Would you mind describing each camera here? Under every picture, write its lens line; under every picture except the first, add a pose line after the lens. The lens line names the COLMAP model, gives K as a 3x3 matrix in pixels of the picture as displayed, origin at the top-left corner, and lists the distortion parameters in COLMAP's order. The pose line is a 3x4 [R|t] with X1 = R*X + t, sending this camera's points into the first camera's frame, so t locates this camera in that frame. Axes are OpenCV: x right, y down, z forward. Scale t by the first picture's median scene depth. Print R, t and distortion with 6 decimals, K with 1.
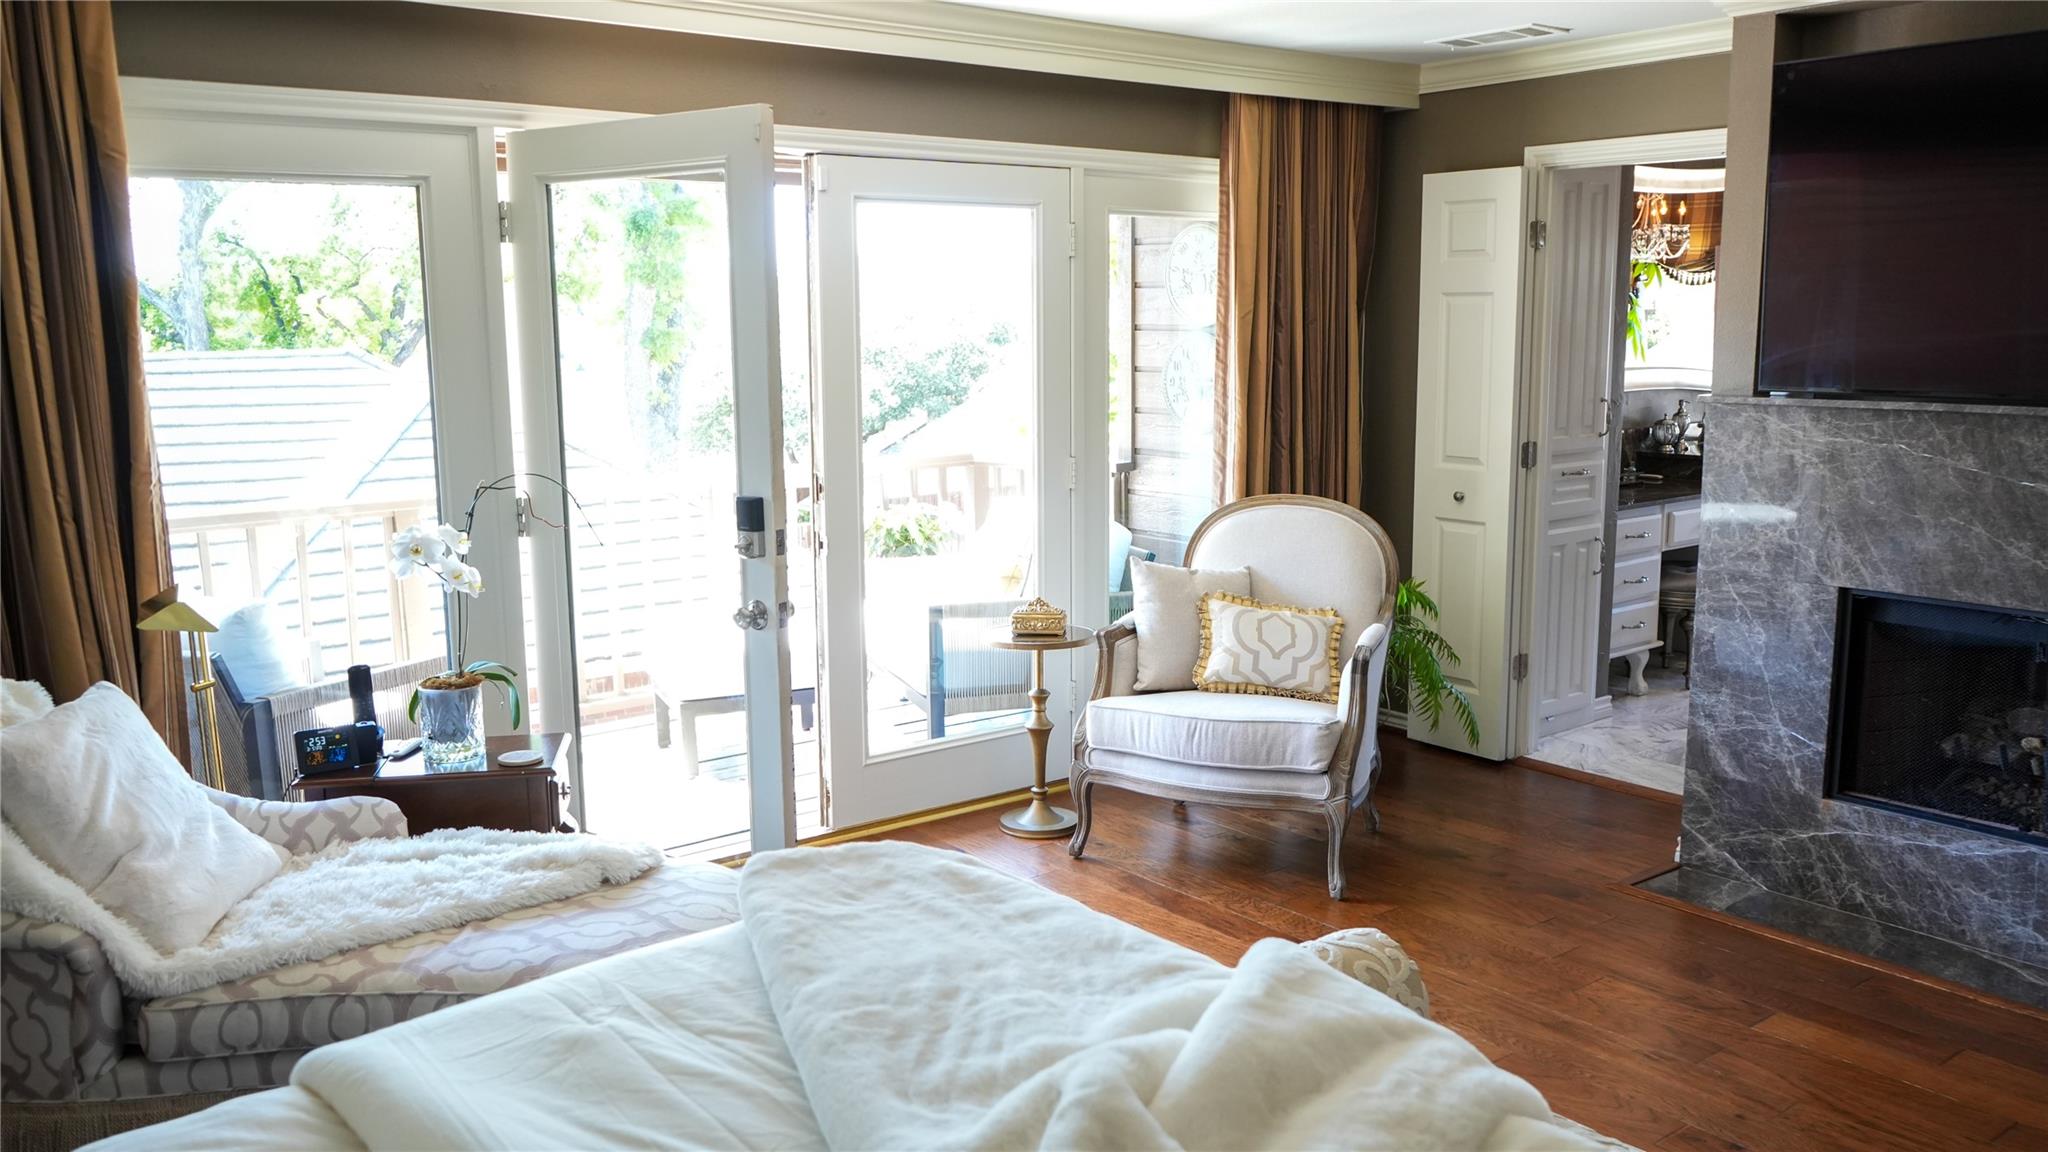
lens RADIAL K [[1623.7, 0, 1023.4], [0, 1623.7, 575.6], [0, 0, 1]] dist [-0.015750, 0.005463]
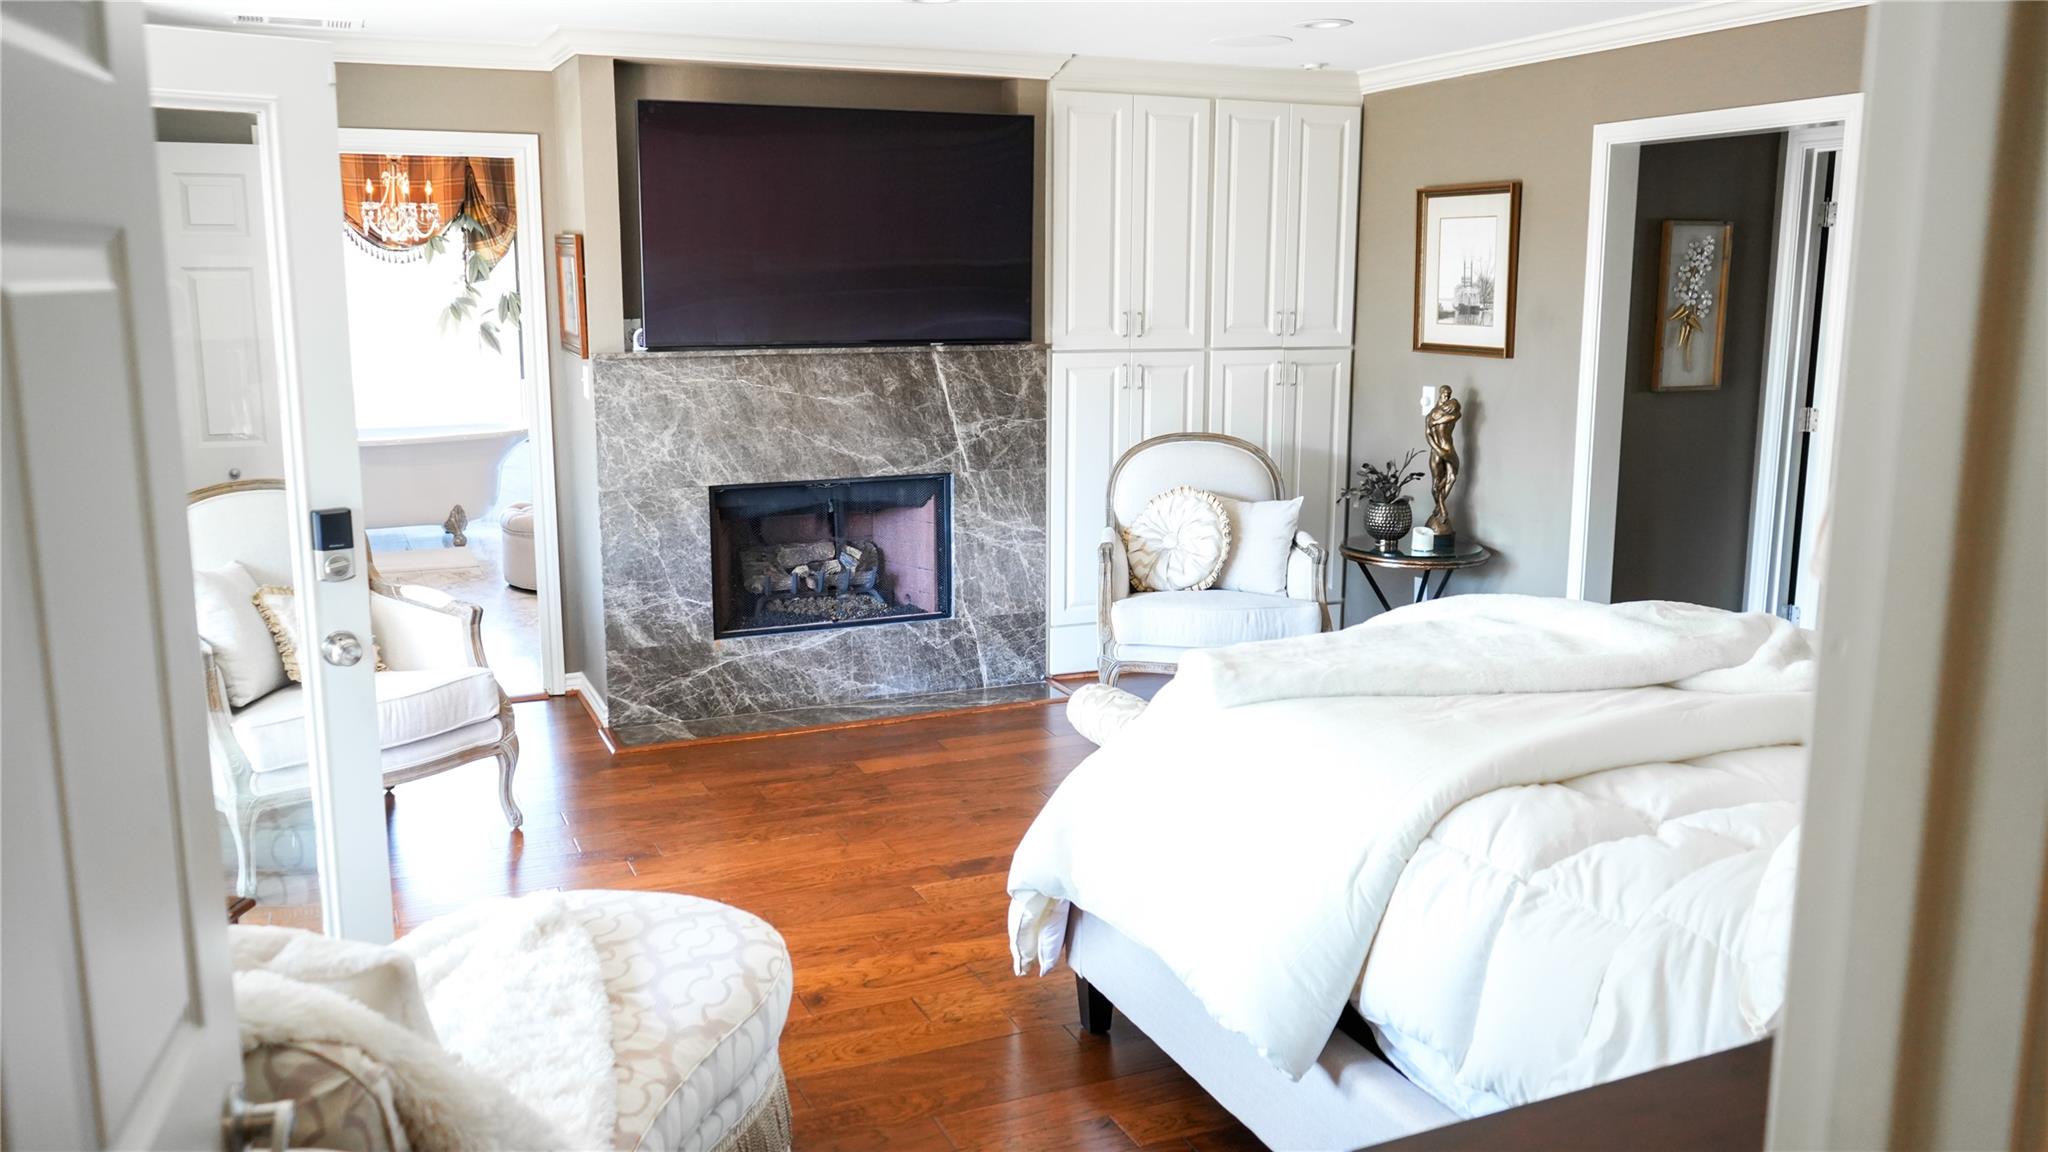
lens RADIAL K [[1623.7, 0, 1024.7], [0, 1623.7, 579.0], [0, 0, 1]] dist [-0.015750, 0.005463]
pose [[0.240820, -0.170029, 0.955560, -0.777249], [0.154557, 0.978690, 0.135193, -0.061566], [-0.958184, 0.115132, 0.261968, 0.387684]]
